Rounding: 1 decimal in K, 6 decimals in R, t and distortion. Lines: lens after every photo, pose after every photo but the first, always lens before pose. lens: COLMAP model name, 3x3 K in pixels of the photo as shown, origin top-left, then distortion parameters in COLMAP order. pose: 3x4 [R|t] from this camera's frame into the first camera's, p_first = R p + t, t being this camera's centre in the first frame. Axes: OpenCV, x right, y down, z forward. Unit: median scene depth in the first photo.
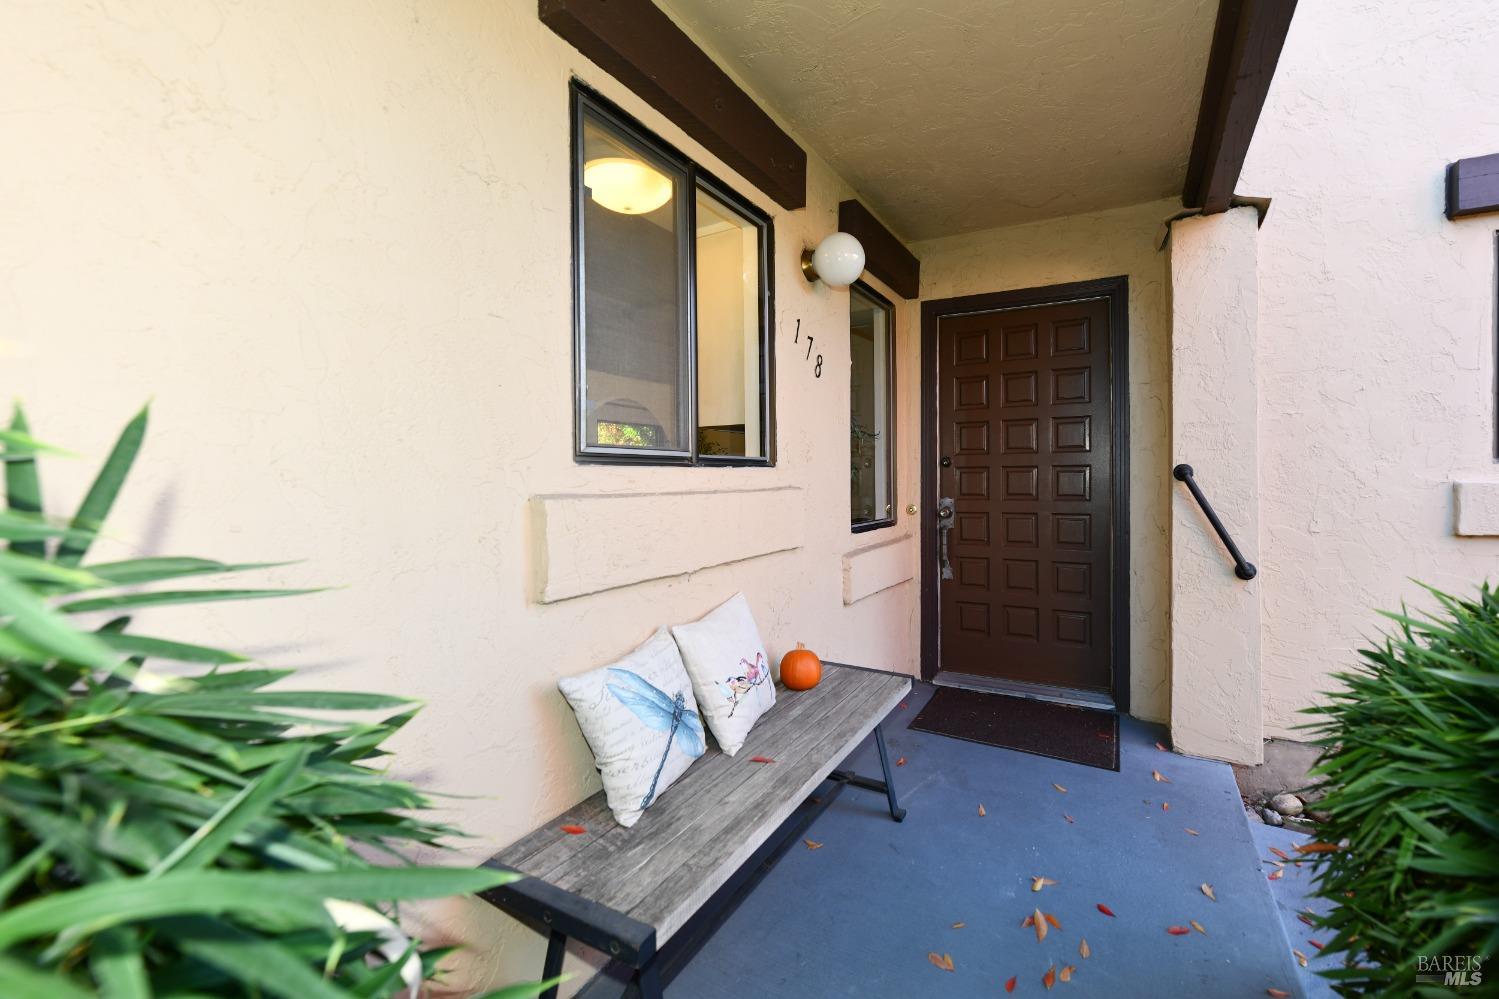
lens RADIAL K [[587.9, 0, 762.8], [0, 587.9, 493.0], [0, 0, 1]] dist [0.002661, 0.000159]
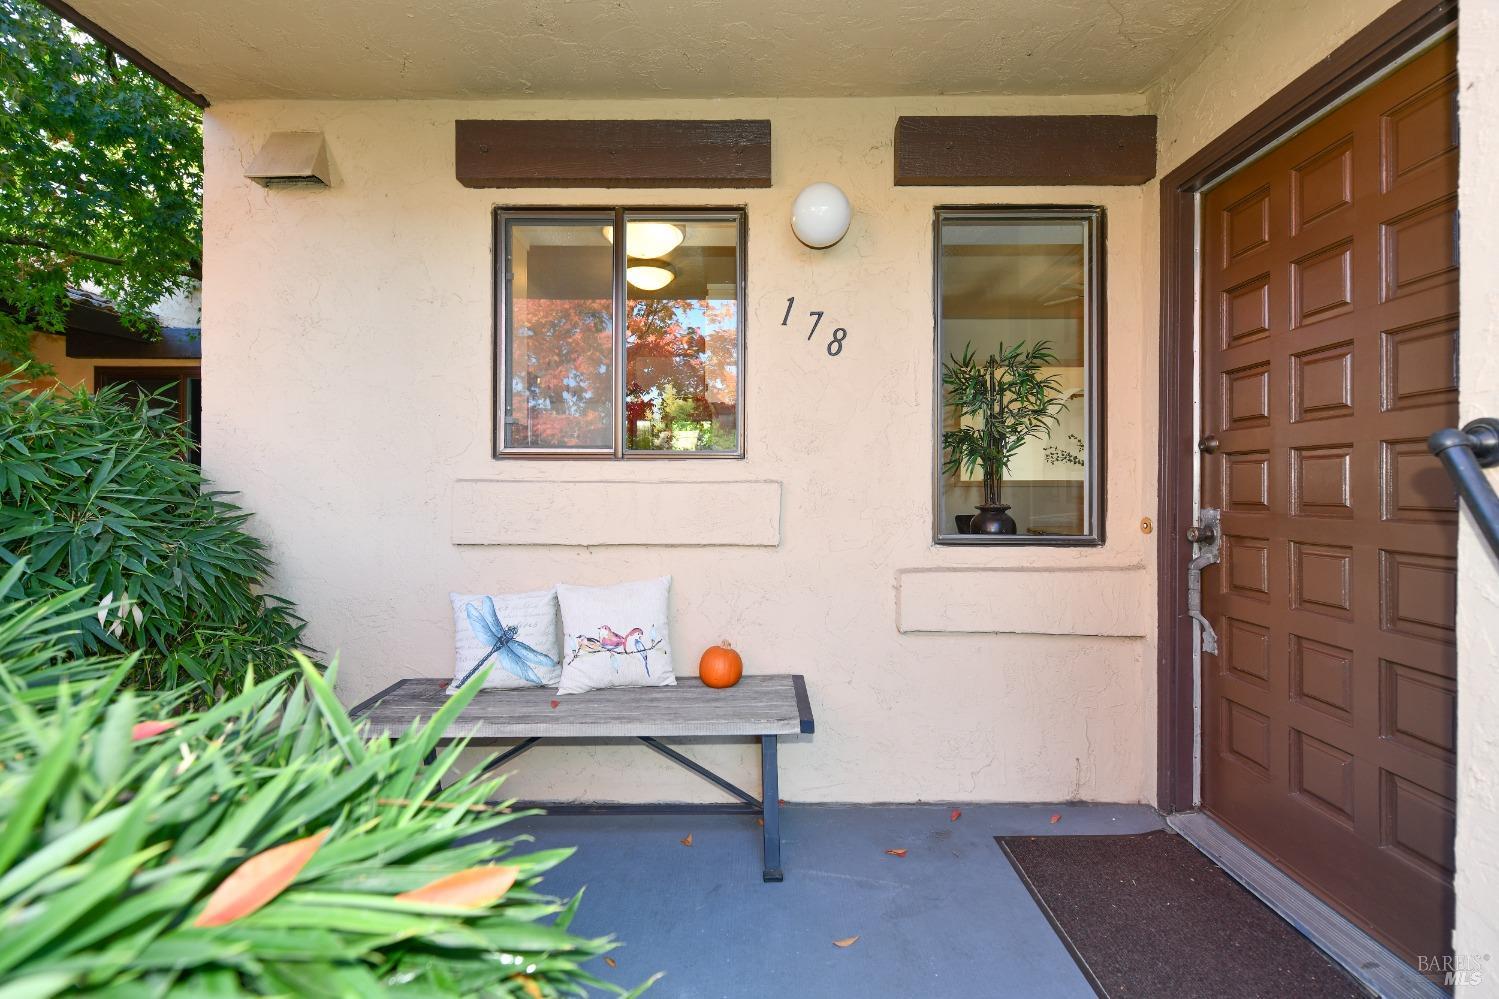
lens RADIAL K [[587.9, 0, 762.8], [0, 587.9, 493.0], [0, 0, 1]] dist [0.002661, 0.000159]
pose [[0.516005, 0.019981, -0.856352, 0.779593], [-0.028032, 0.999586, 0.006433, 0.003506], [0.856127, 0.020686, 0.516352, 0.464148]]
